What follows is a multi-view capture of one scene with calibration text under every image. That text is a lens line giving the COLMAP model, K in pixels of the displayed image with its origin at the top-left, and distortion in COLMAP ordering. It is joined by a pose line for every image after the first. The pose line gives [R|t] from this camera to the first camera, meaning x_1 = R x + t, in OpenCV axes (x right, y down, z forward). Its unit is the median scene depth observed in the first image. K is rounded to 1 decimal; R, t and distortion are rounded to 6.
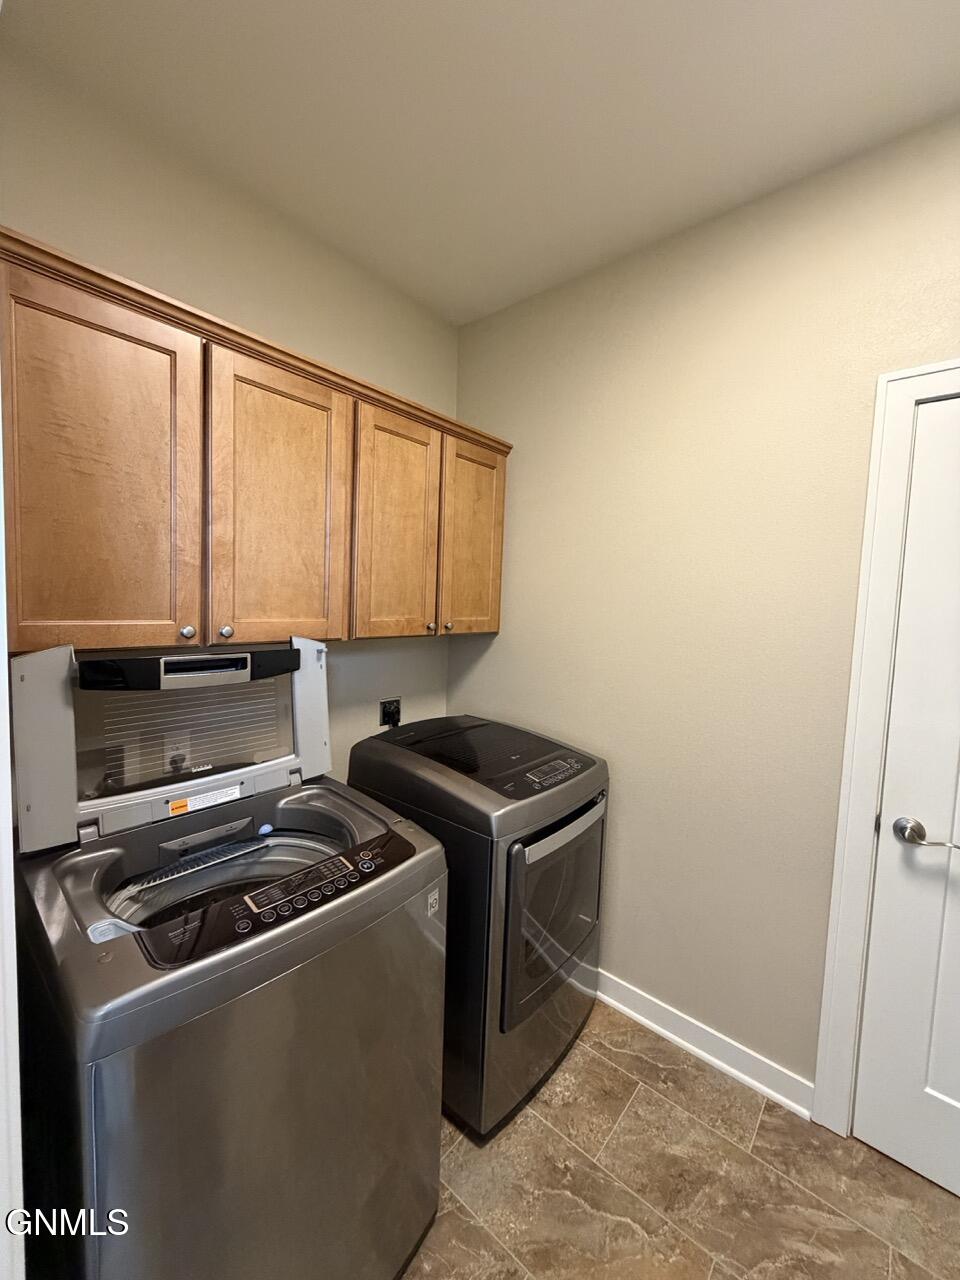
lens RADIAL K [[509.3, 0, 478.3], [0, 509.3, 639.0], [0, 0, 1]] dist [0.001191, -0.000086]
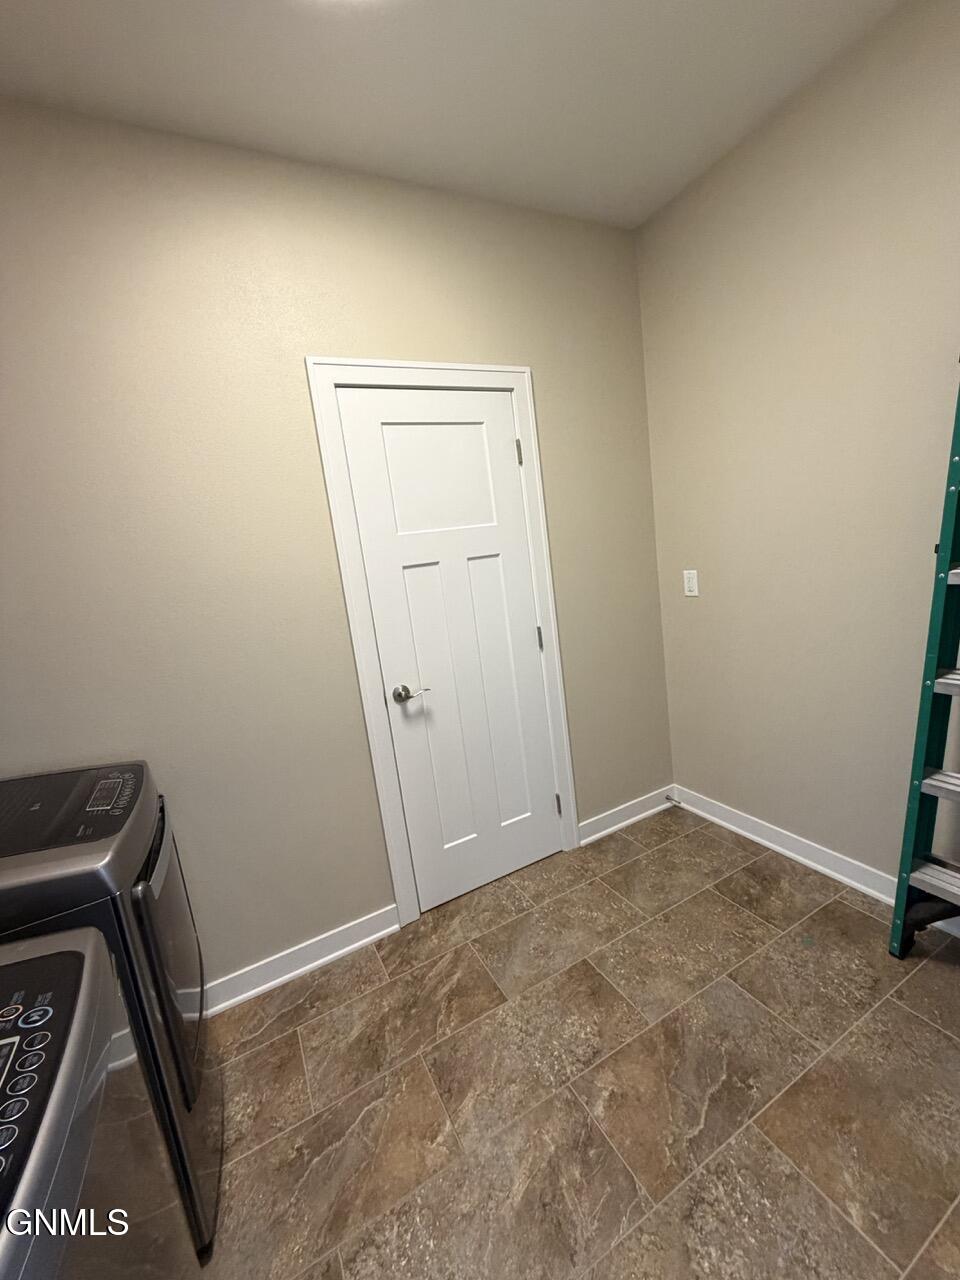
lens RADIAL K [[509.3, 0, 478.0], [0, 509.3, 637.4], [0, 0, 1]] dist [0.001191, -0.000086]
pose [[0.374785, -0.234334, 0.897008, -0.316782], [0.208363, 0.964068, 0.164795, 0.026906], [-0.903394, 0.125141, 0.410145, 0.179254]]
